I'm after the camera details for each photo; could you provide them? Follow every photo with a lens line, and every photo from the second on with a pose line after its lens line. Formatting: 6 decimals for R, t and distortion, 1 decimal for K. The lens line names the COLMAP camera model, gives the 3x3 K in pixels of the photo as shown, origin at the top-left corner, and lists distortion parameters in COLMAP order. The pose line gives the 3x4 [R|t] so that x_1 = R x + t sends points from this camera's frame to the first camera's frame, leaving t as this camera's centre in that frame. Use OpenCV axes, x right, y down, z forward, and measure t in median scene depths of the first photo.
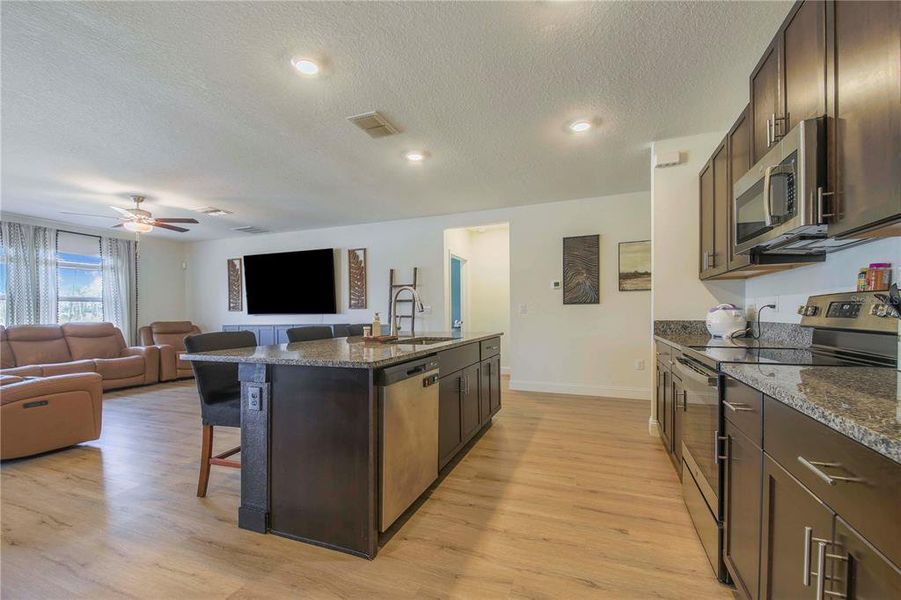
lens RADIAL K [[368.6, 0, 435.8], [0, 368.6, 312.7], [0, 0, 1]] dist [0.030151, -0.005256]
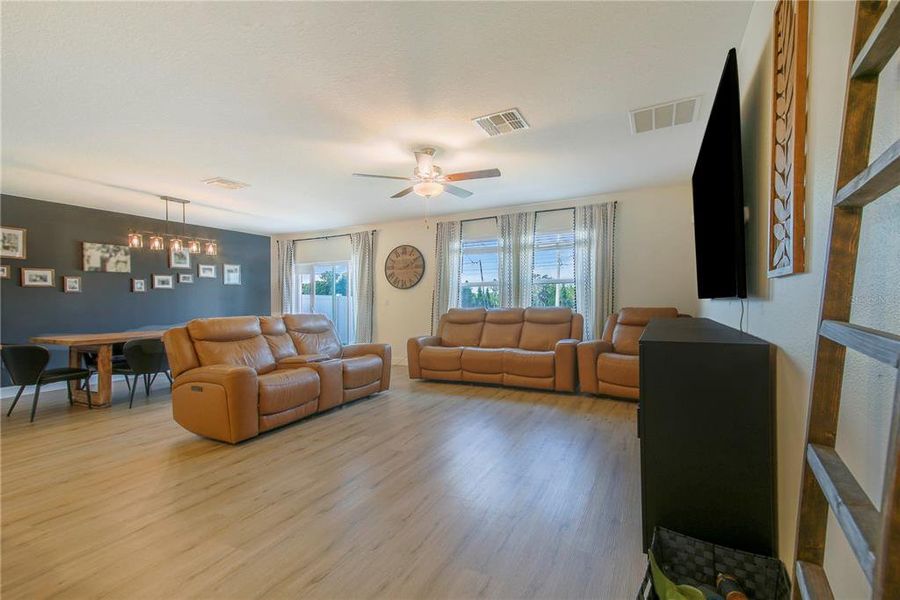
lens RADIAL K [[373.5, 0, 499.3], [0, 373.5, 303.8], [0, 0, 1]] dist [-0.008978, -0.002560]
pose [[-0.010166, 0.019255, -0.999763, -0.006358], [0.014172, 0.999717, 0.019110, -0.001826], [0.999848, -0.013975, -0.010436, 0.898203]]
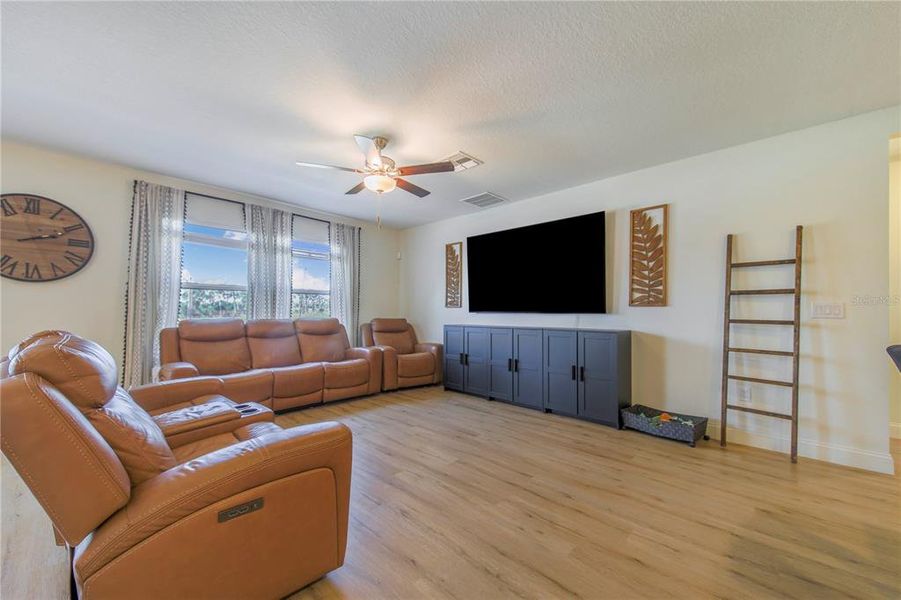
lens RADIAL K [[353.3, 0, 445.8], [0, 353.3, 306.3], [0, 0, 1]] dist [0.052883, -0.000097]
pose [[0.927638, 0.013555, -0.373234, -0.322109], [-0.018972, 0.999761, -0.010844, 0.002049], [0.372998, 0.017140, 0.927674, 0.328784]]
